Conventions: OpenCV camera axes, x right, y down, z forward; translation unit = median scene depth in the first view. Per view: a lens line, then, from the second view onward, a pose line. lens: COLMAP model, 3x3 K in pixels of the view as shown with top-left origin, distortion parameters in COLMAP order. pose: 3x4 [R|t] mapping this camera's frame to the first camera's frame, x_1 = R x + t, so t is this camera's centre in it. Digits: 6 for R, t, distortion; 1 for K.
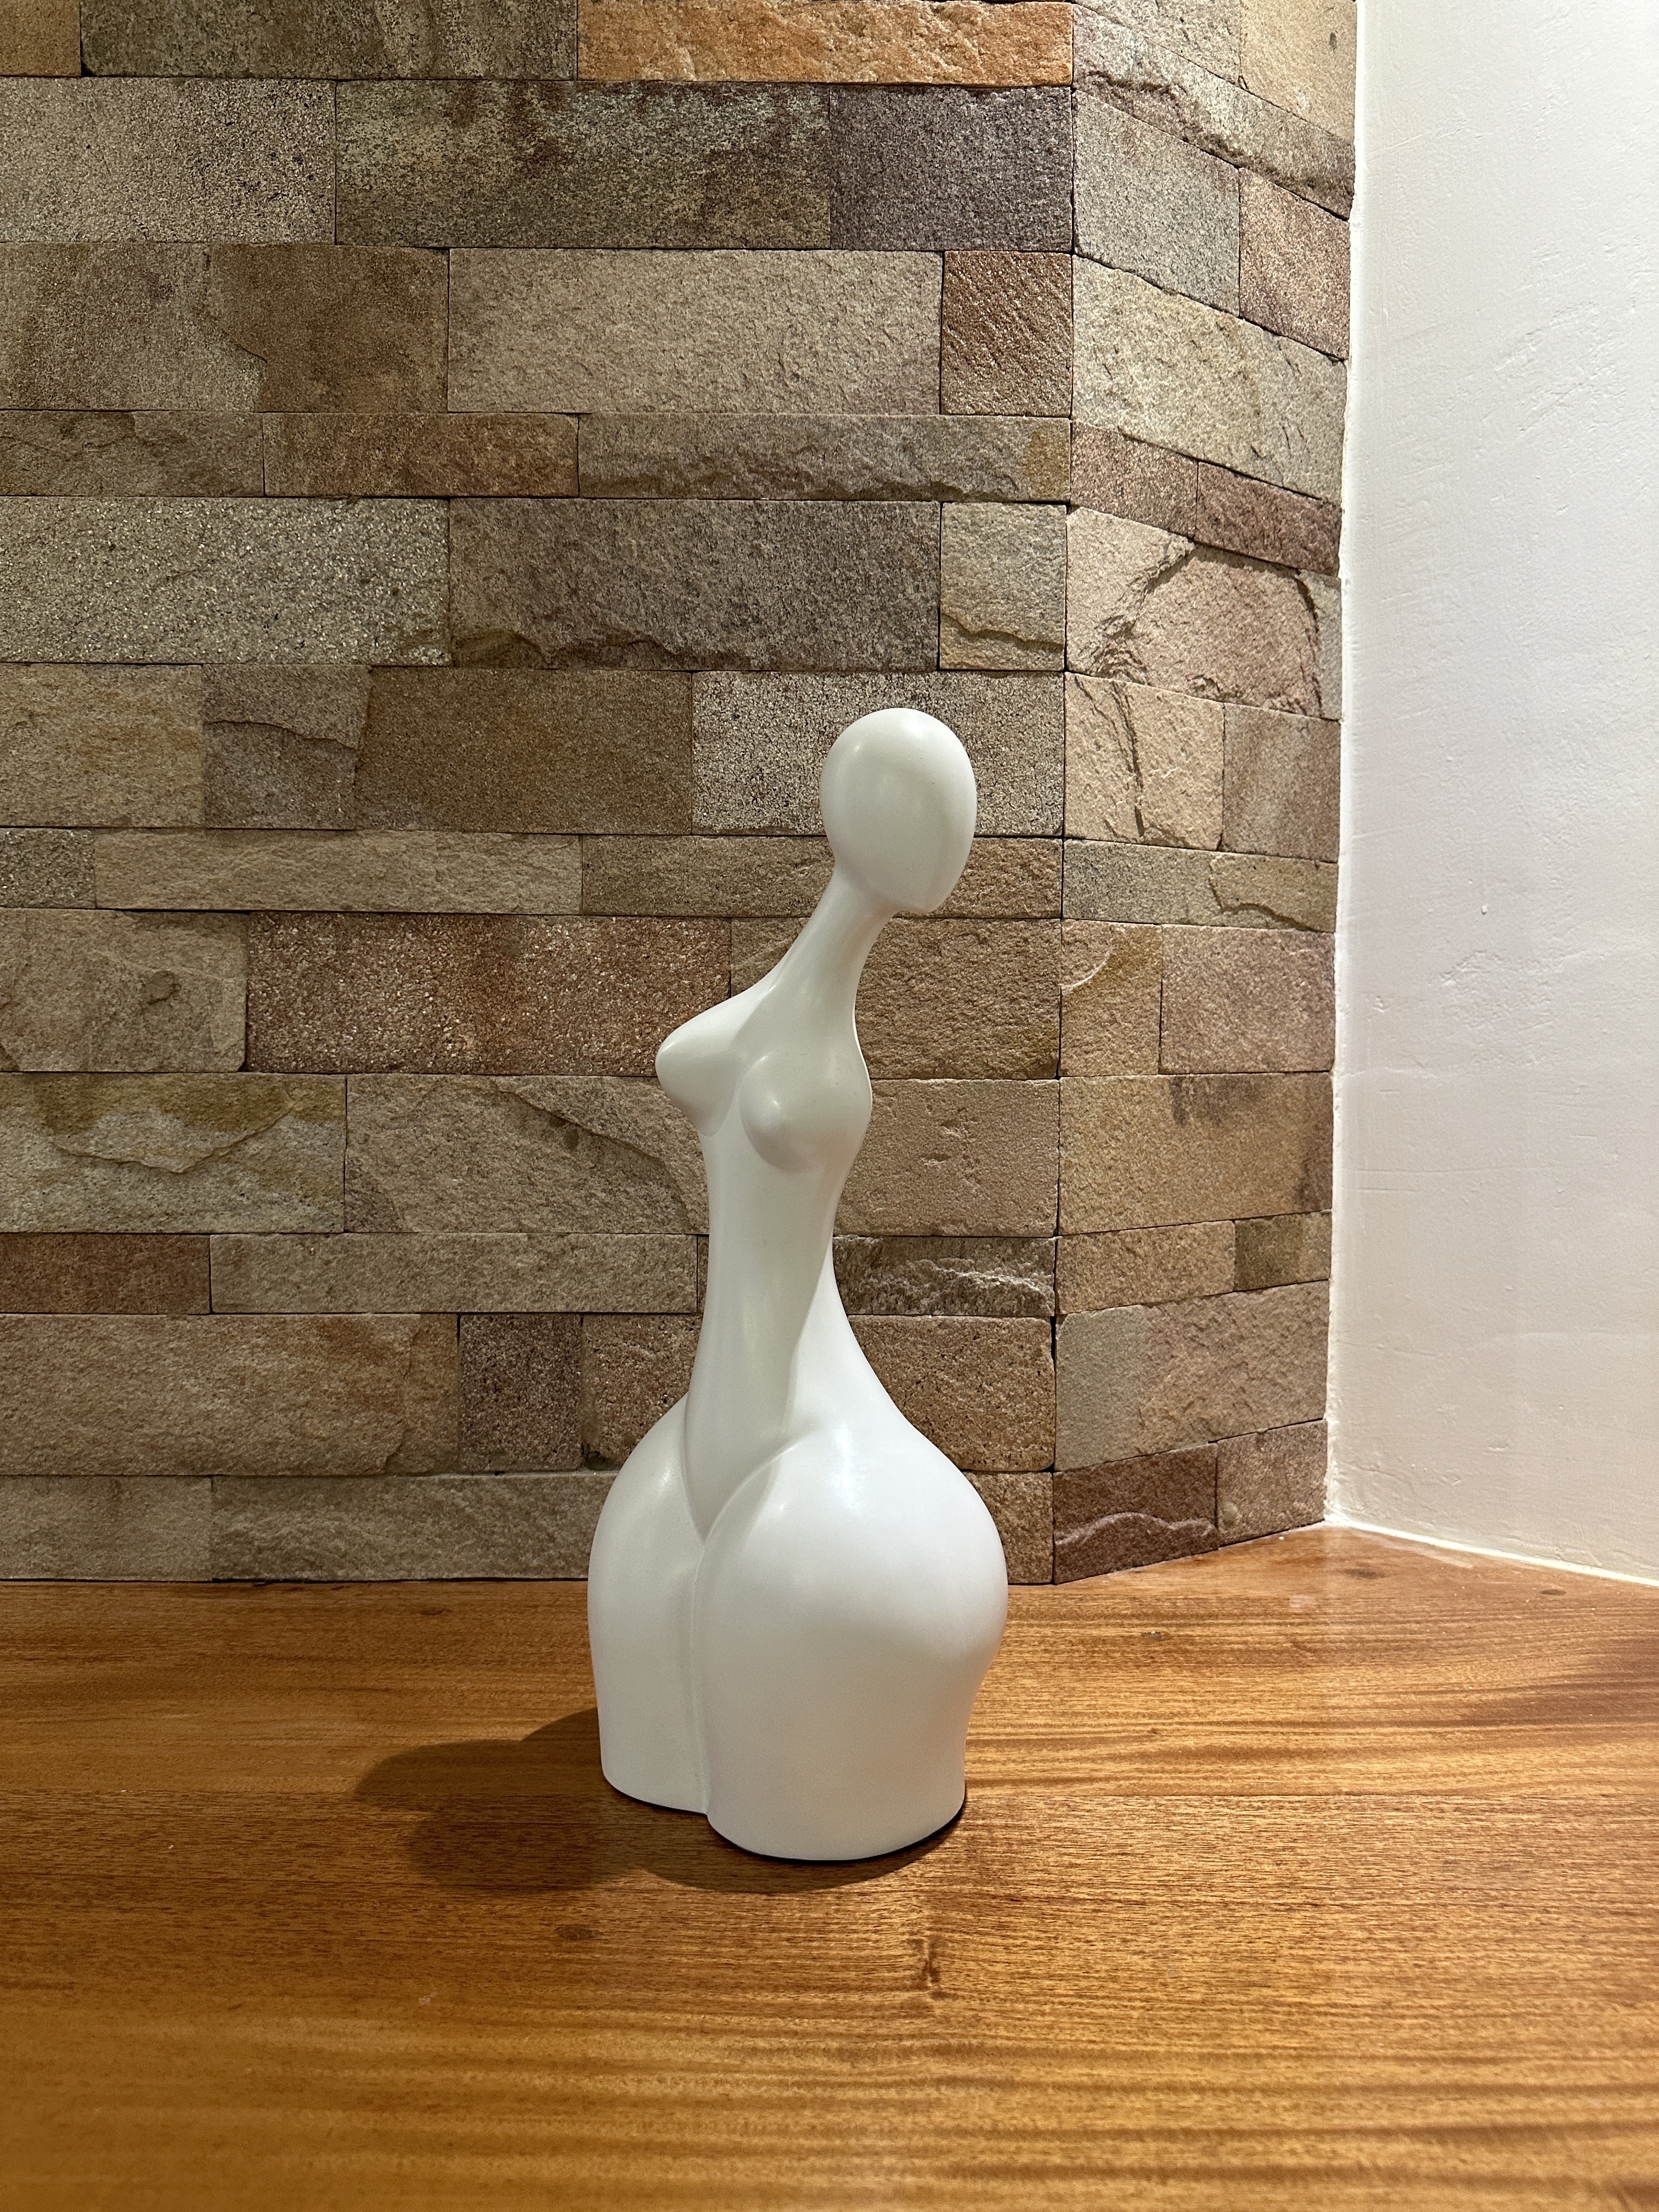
lens RADIAL K [[1572.1, 0, 832.1], [0, 1572.1, 1106.8], [0, 0, 1]] dist [0.013667, -0.019615]
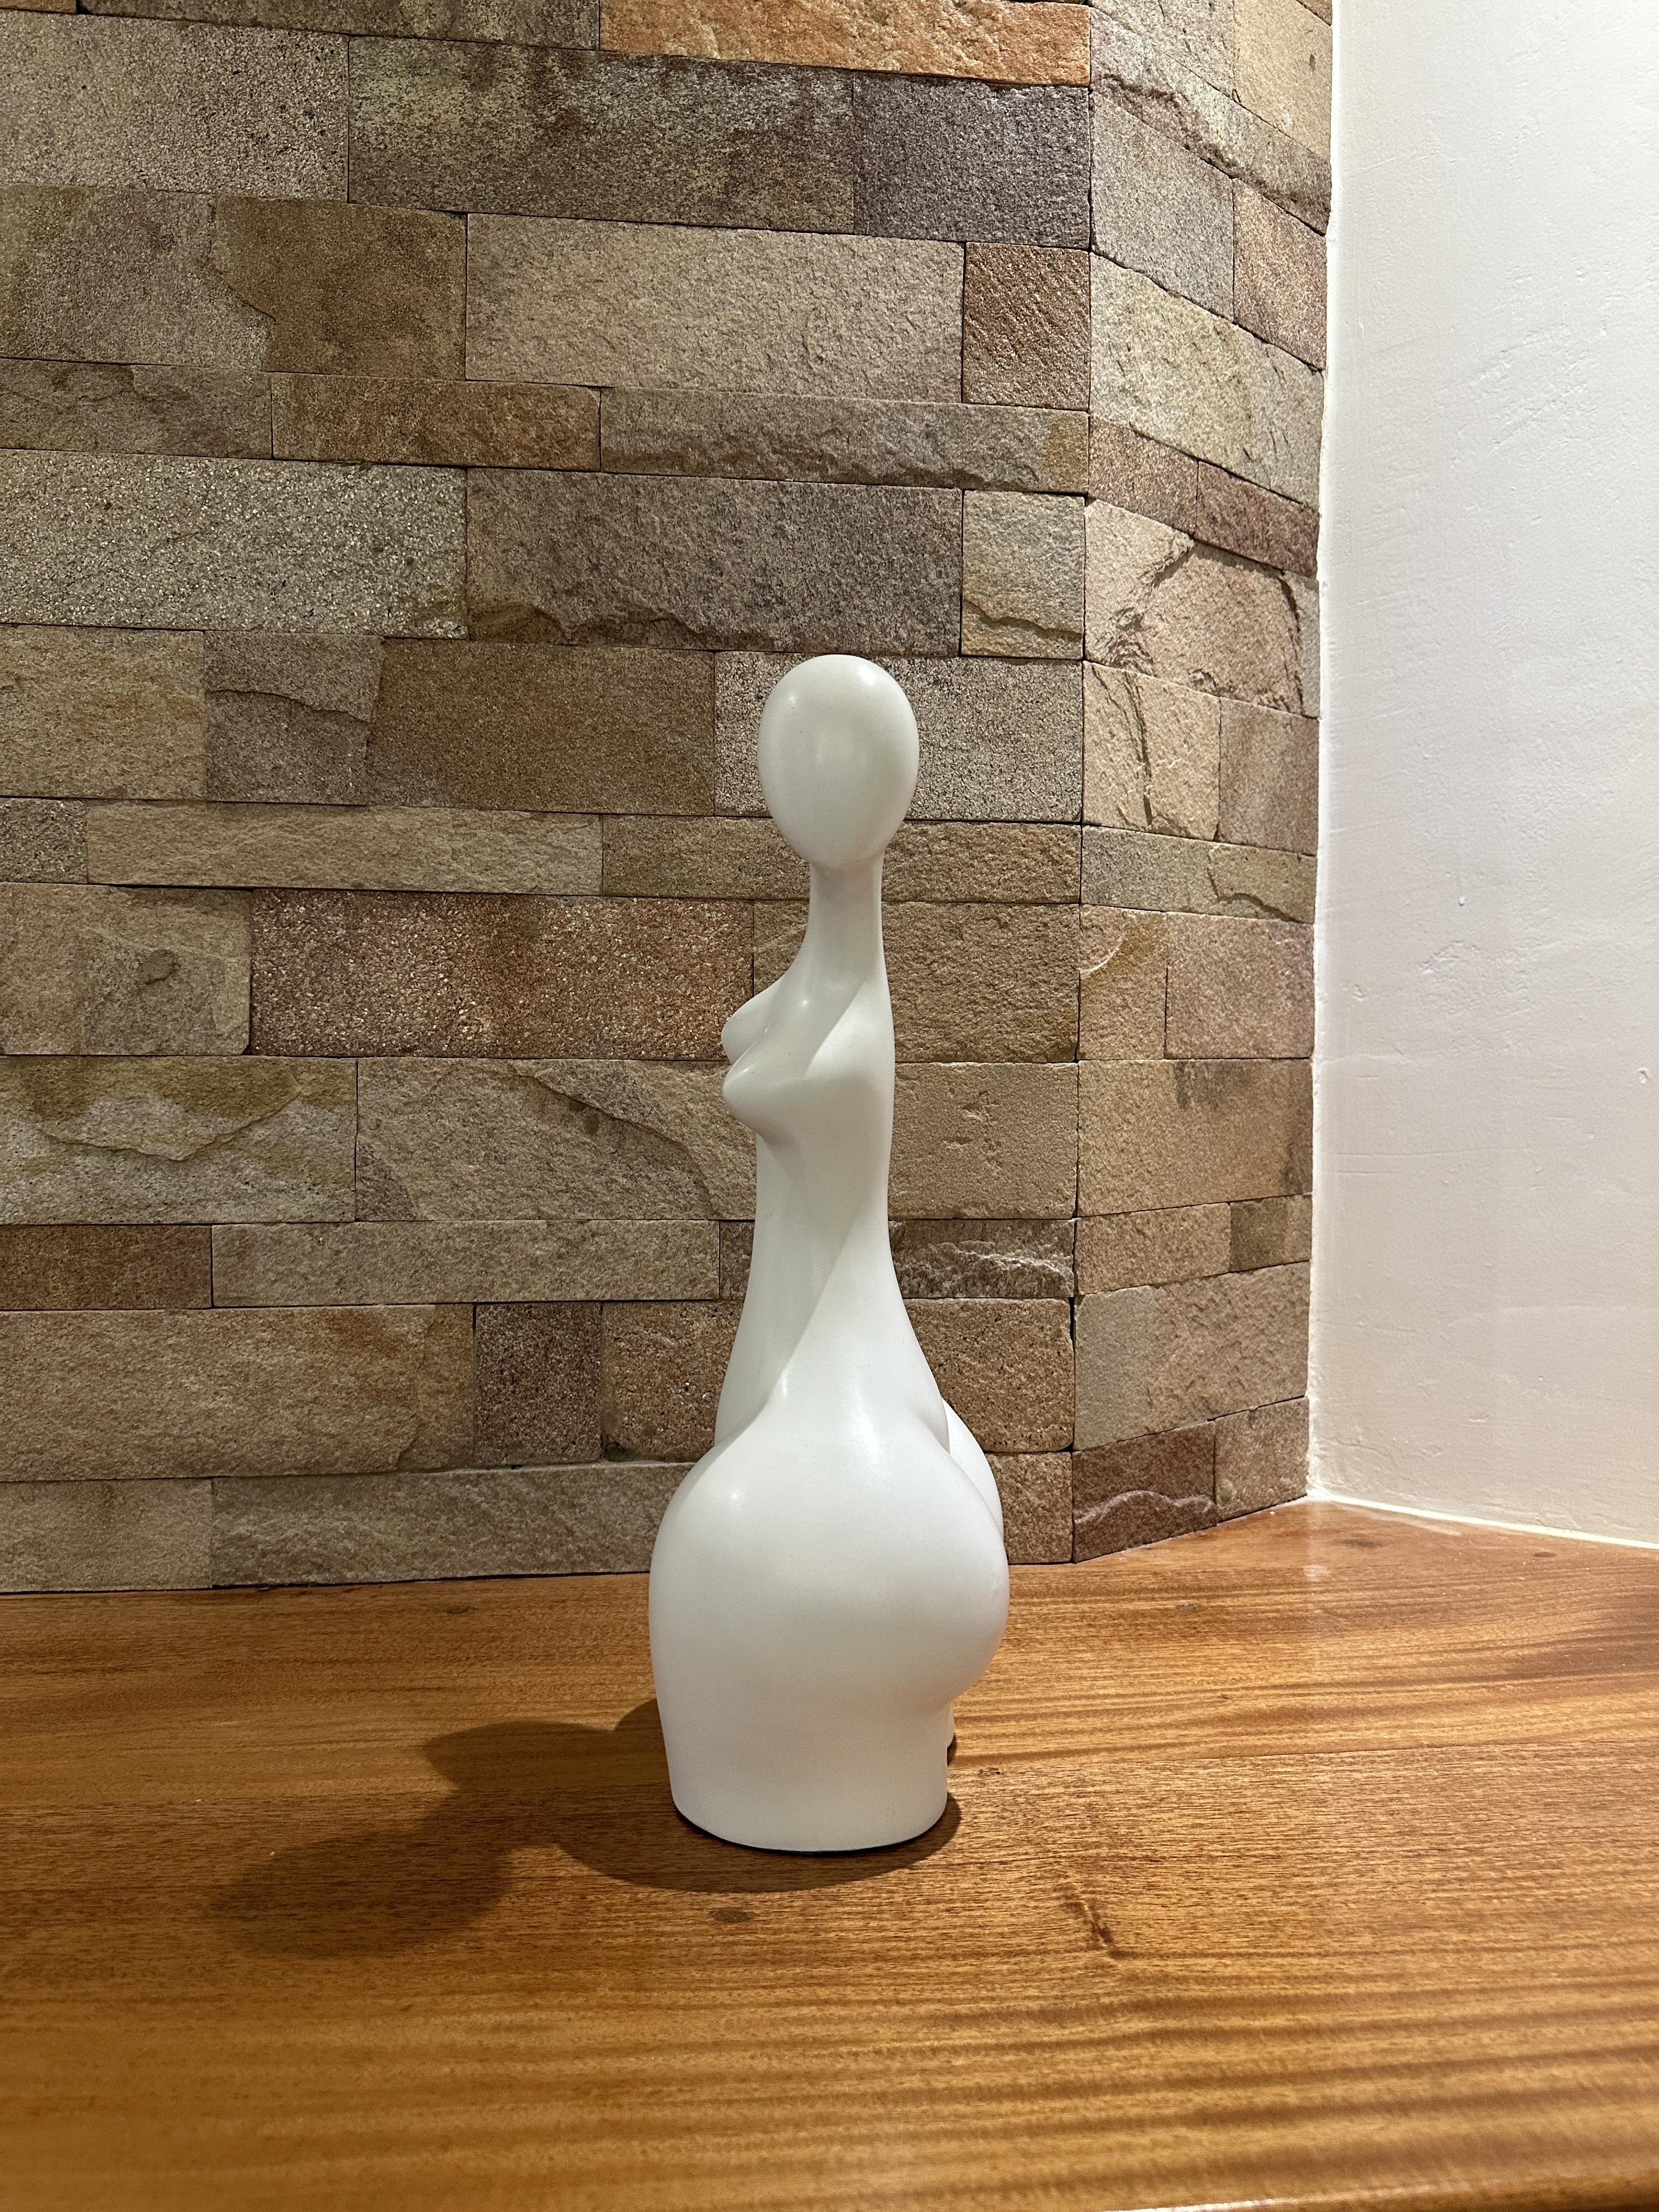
lens RADIAL K [[1572.1, 0, 817.8], [0, 1572.1, 1104.1], [0, 0, 1]] dist [0.013667, -0.019615]
pose [[0.994935, -0.003223, 0.100465, -0.124770], [0.004099, 0.999955, -0.008516, 0.017367], [-0.100433, 0.008884, 0.994904, 0.009652]]
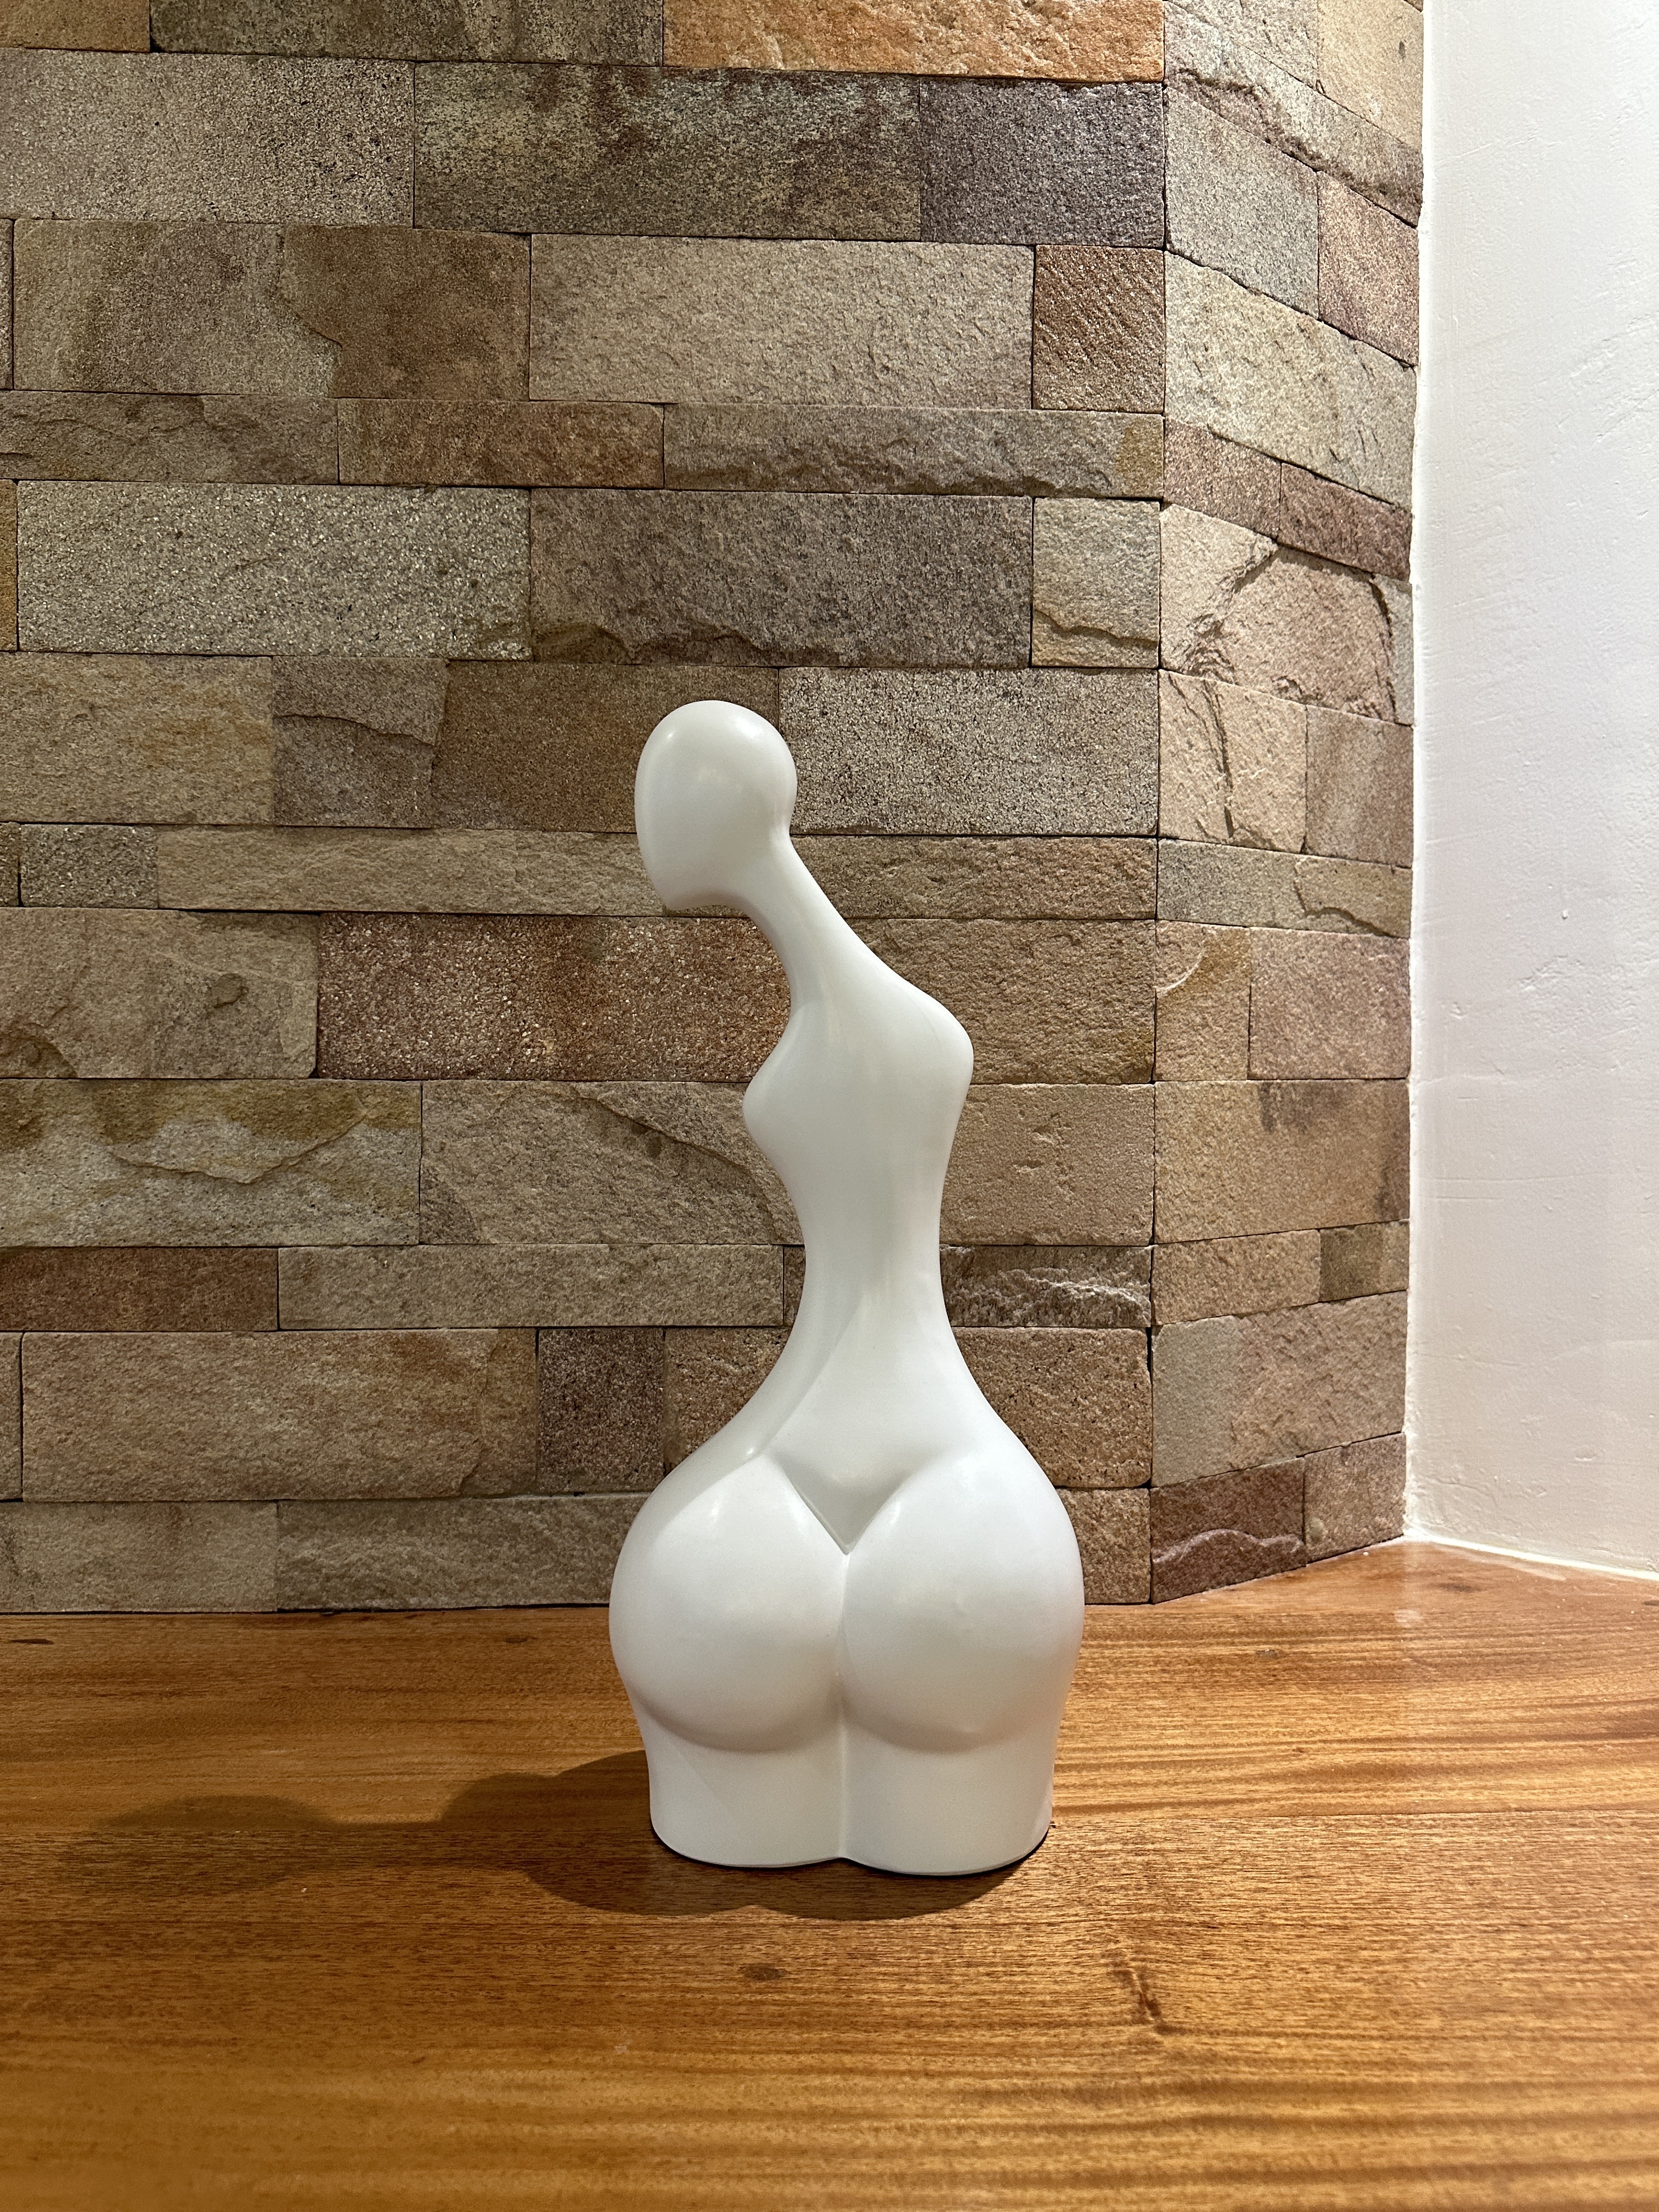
lens RADIAL K [[1572.1, 0, 829.2], [0, 1572.1, 1107.5], [0, 0, 1]] dist [0.013667, -0.019615]
pose [[0.999370, -0.002894, 0.035366, -0.093308], [0.003590, 0.999801, -0.019614, 0.015764], [-0.035302, 0.019729, 0.999182, 0.028584]]
